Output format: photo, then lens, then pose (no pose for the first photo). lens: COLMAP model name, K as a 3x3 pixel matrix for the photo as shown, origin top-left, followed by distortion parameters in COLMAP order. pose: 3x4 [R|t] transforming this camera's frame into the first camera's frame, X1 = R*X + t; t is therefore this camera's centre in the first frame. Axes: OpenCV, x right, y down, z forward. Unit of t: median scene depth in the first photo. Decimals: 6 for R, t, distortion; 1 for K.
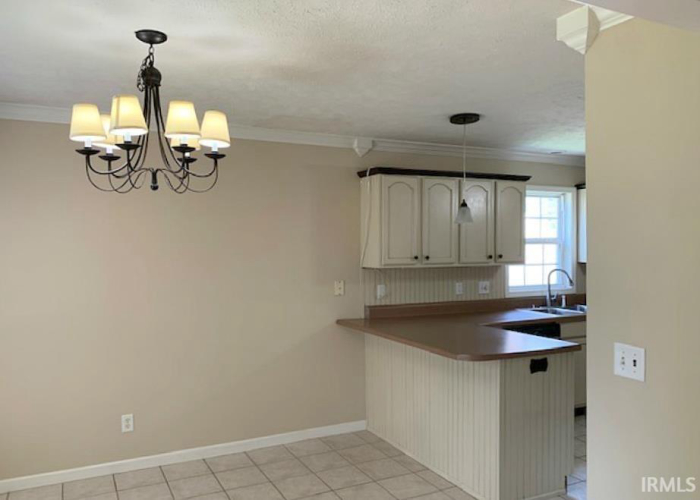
lens RADIAL K [[590.6, 0, 352.2], [0, 590.6, 241.2], [0, 0, 1]] dist [0.162859, -0.300488]
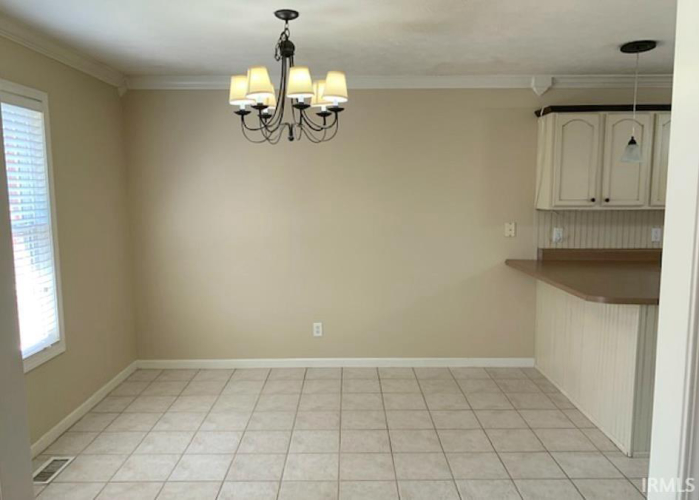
lens RADIAL K [[589.7, 0, 351.7], [0, 589.7, 241.3], [0, 0, 1]] dist [0.162859, -0.300488]
pose [[0.888375, 0.037887, -0.457554, 0.220339], [0.001898, 0.996278, 0.086179, 0.011041], [0.459116, -0.077428, 0.884996, -0.038751]]
